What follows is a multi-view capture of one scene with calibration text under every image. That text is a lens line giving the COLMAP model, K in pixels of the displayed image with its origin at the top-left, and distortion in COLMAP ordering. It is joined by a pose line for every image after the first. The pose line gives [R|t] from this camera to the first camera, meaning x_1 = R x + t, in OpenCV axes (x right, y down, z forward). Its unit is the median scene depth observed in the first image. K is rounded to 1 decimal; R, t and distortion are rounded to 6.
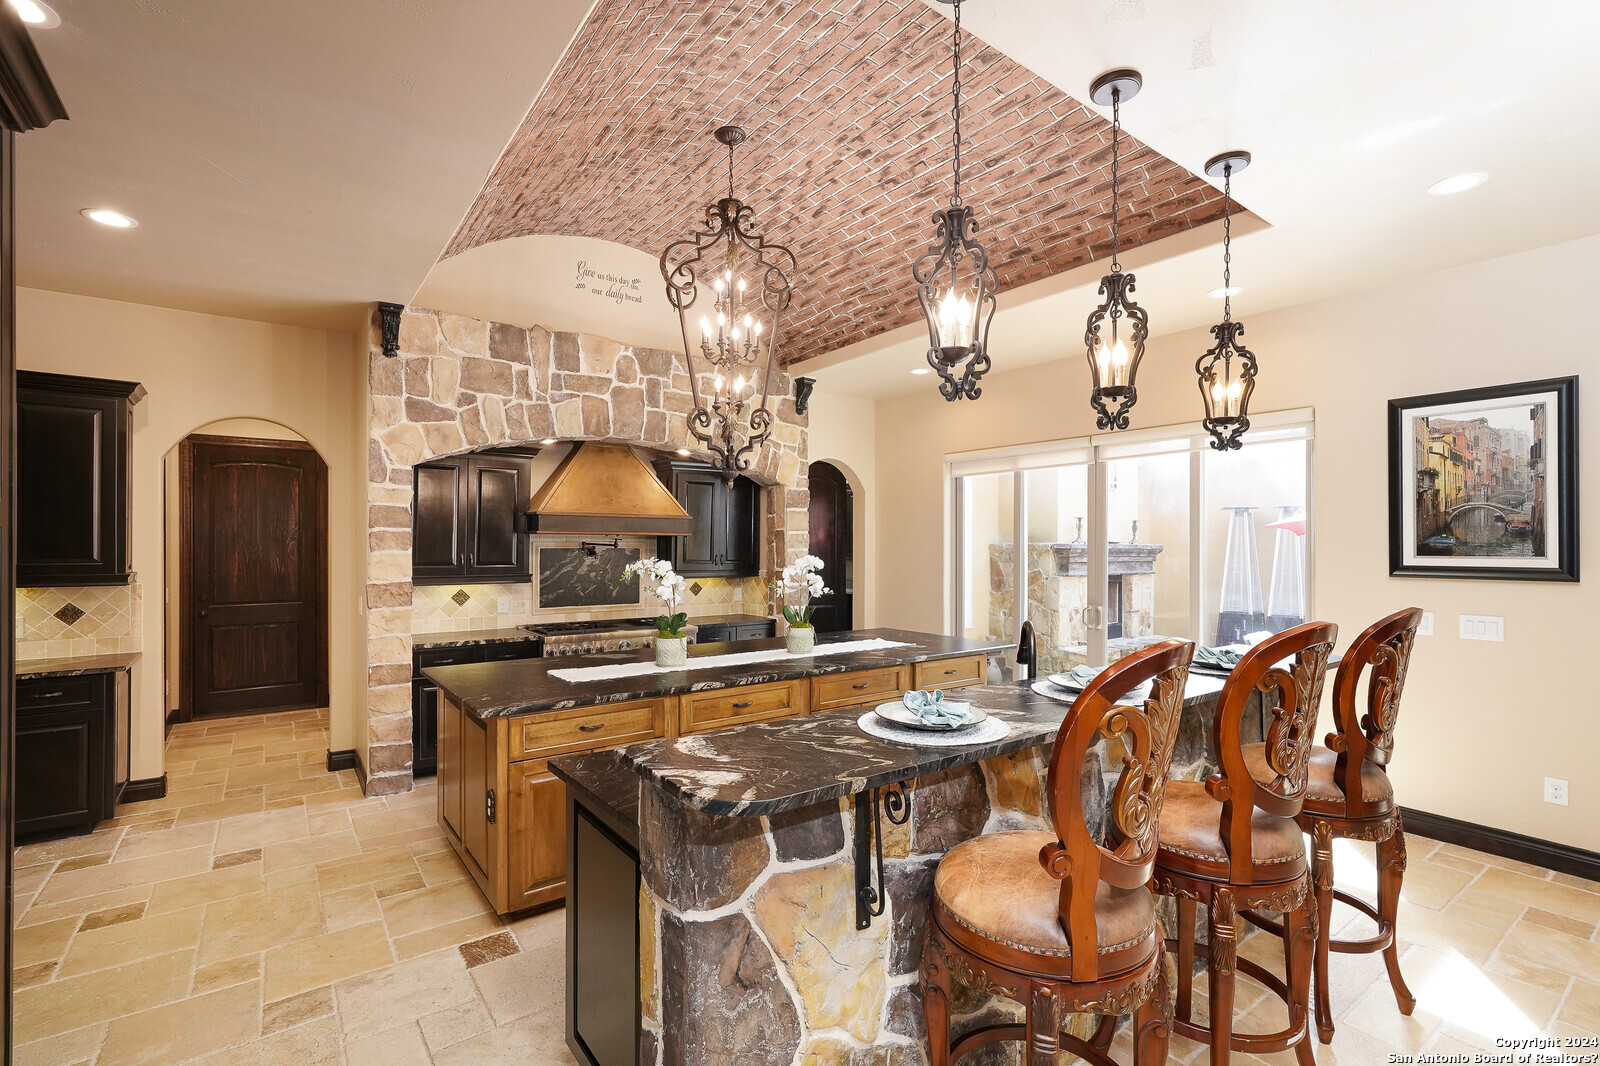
lens RADIAL K [[743.3, 0, 792.3], [0, 743.3, 547.7], [0, 0, 1]] dist [-0.003736, 0.000056]
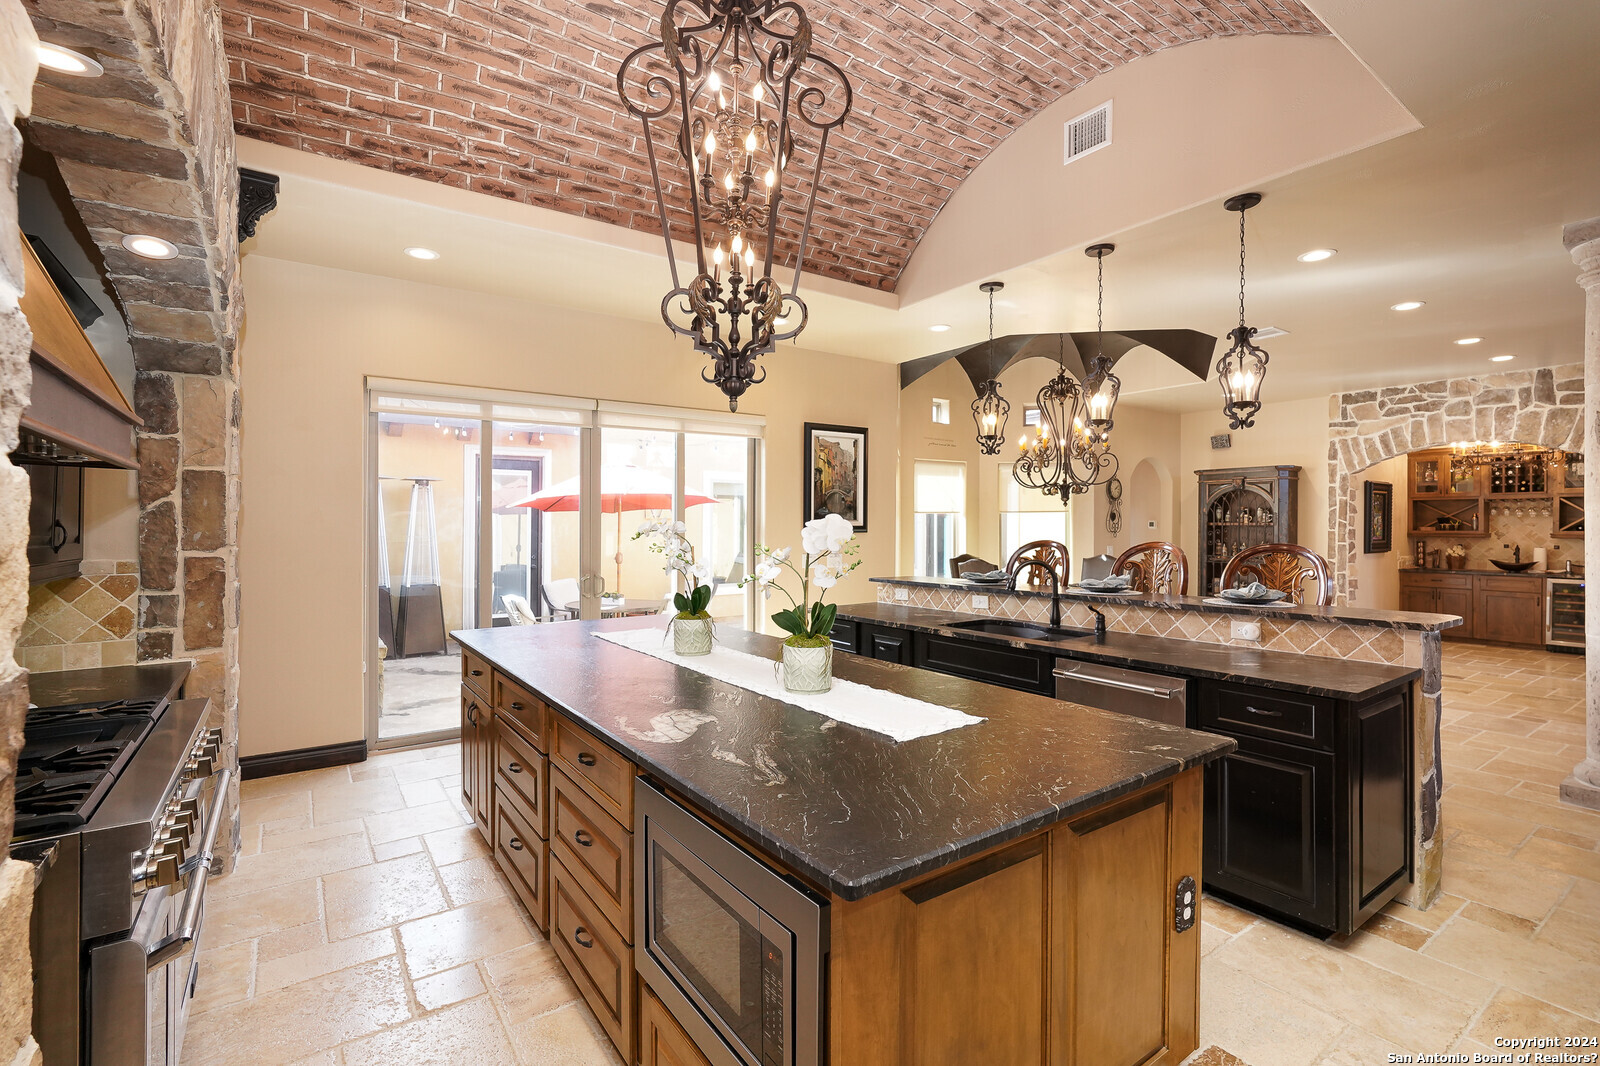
lens RADIAL K [[733.9, 0, 797.2], [0, 733.9, 527.0], [0, 0, 1]] dist [-0.012253, 0.008665]
pose [[0.005391, -0.003838, 0.999978, -0.649714], [0.004470, 0.999983, 0.003814, 0.016816], [-0.999975, 0.004450, 0.005408, 0.849902]]
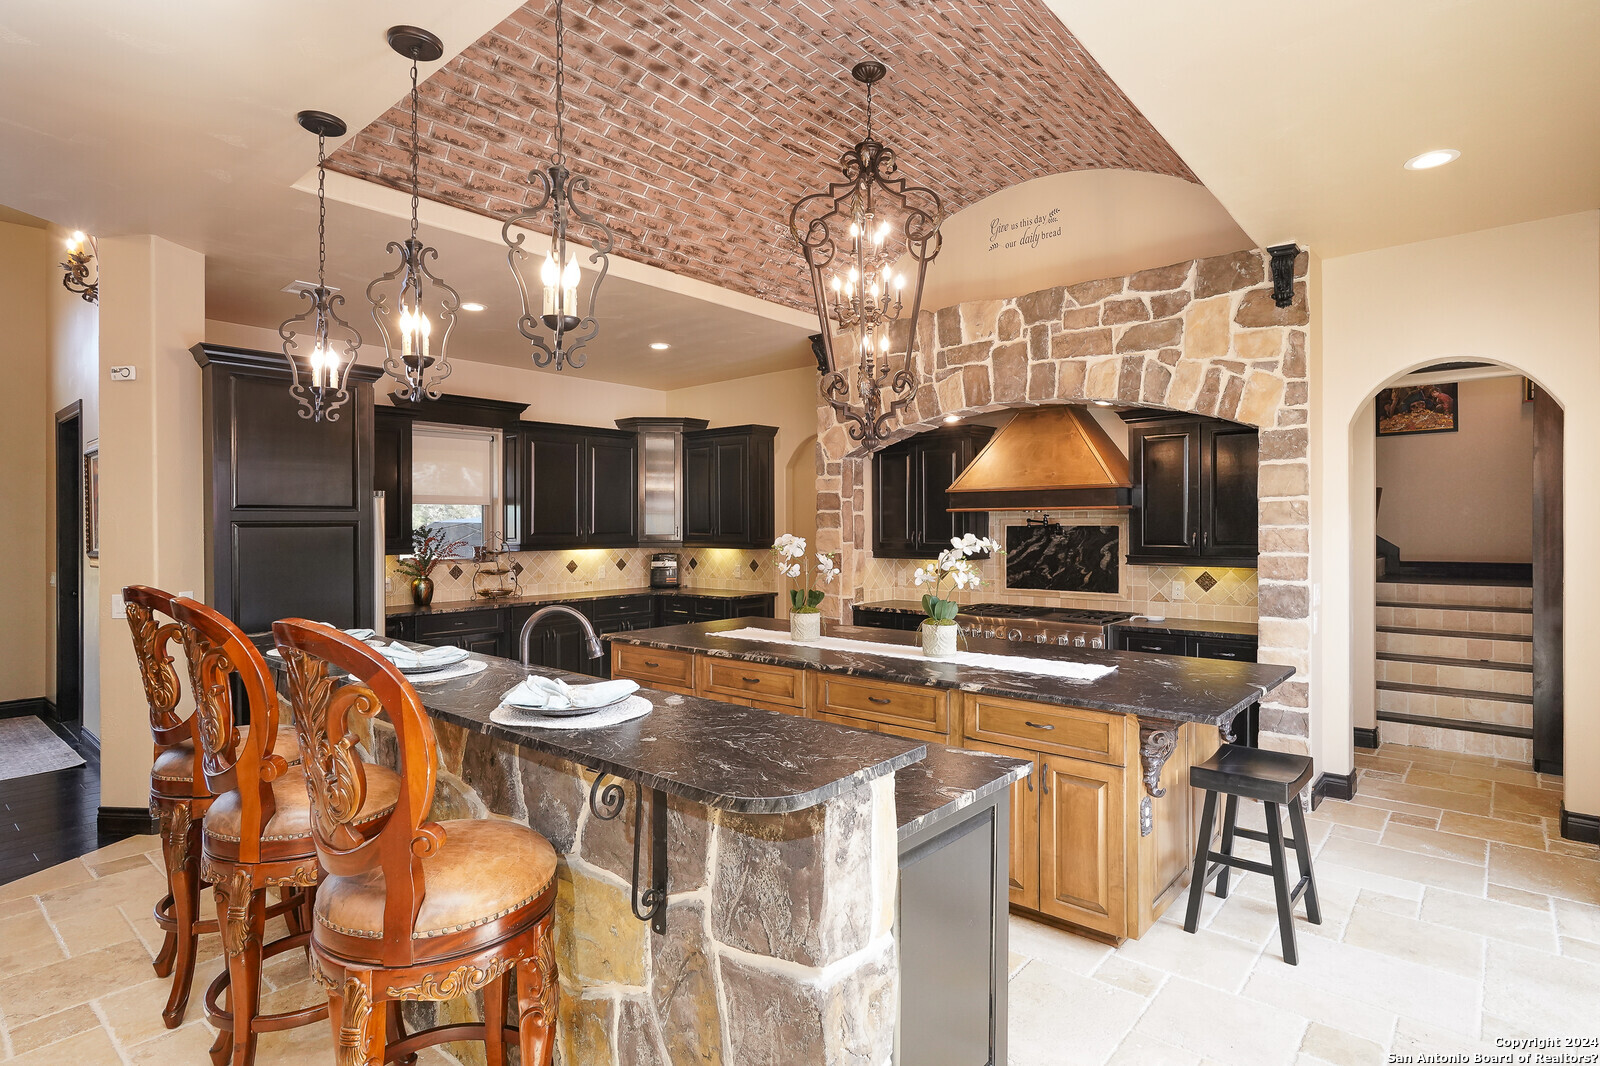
lens RADIAL K [[812.6, 0, 793.7], [0, 812.6, 528.8], [0, 0, 1]] dist [0.002980, 0.000319]
pose [[0.229556, 0.001428, -0.973294, 0.777345], [0.003014, 0.999993, 0.002178, 0.002082], [0.973291, -0.003434, 0.229550, 0.611325]]
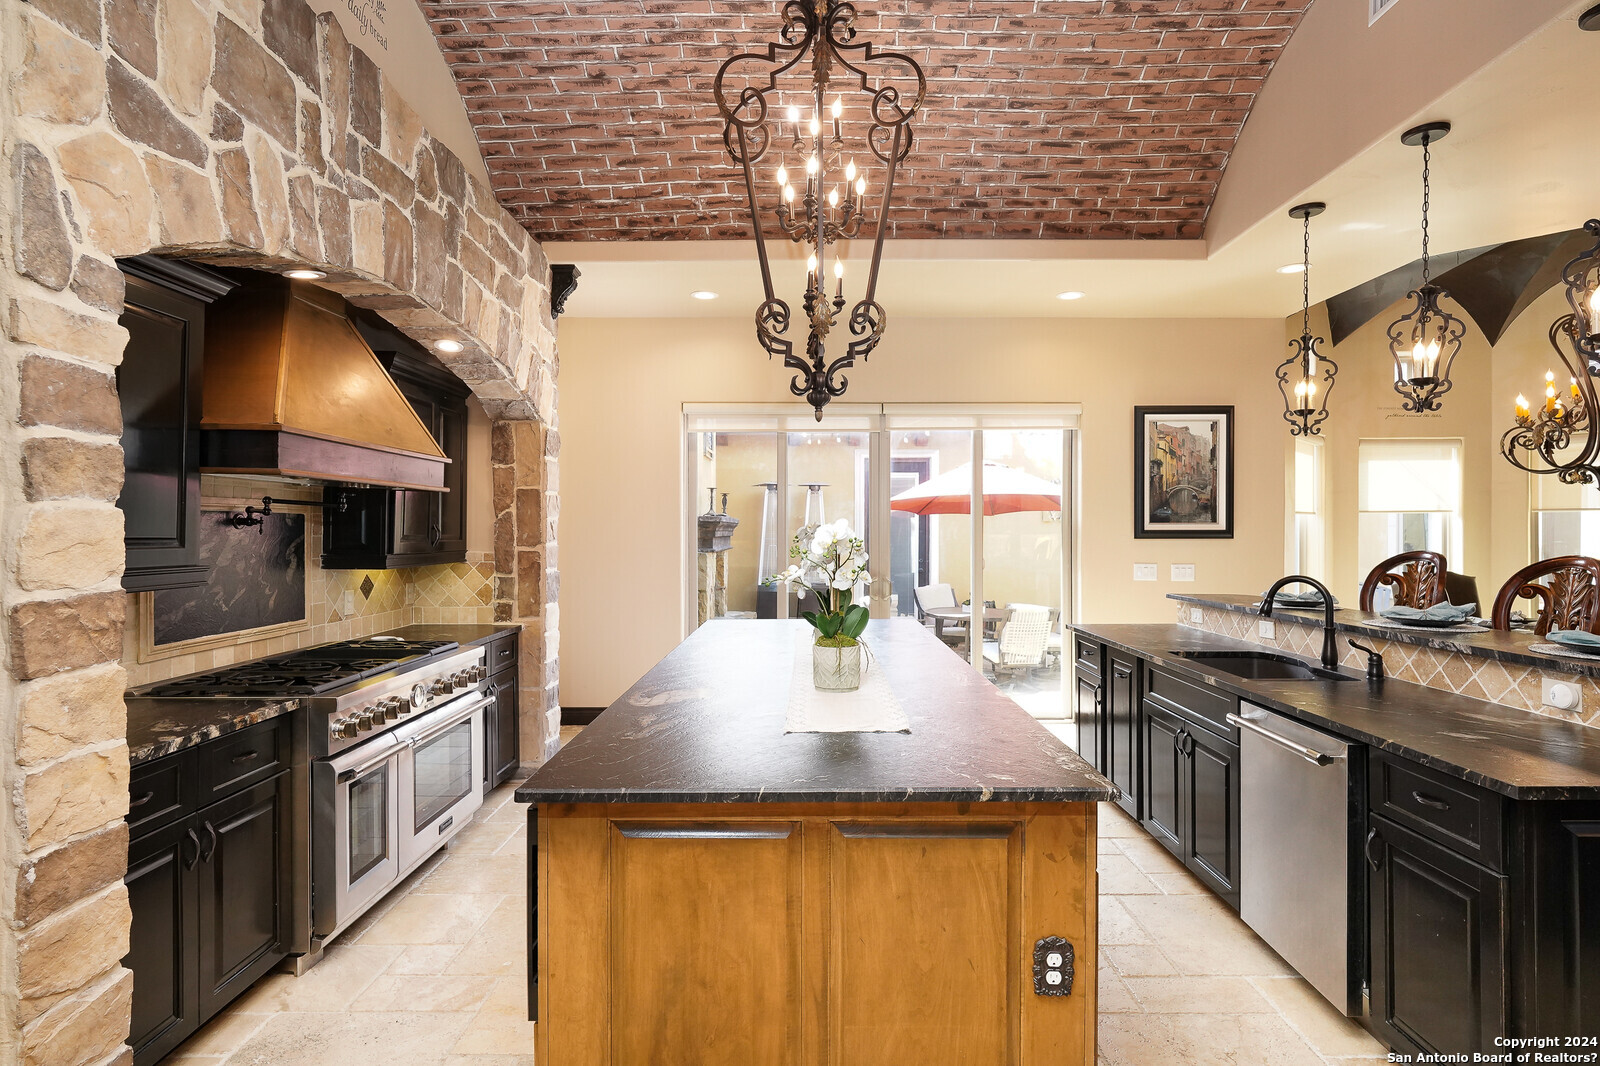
lens RADIAL K [[834.1, 0, 804.5], [0, 834.1, 534.5], [0, 0, 1]] dist [-0.004424, 0.002256]
pose [[0.588713, -0.006349, 0.808317, -0.636630], [0.002666, 0.999979, 0.005913, 0.017975], [-0.808338, -0.001326, 0.588717, 0.504196]]
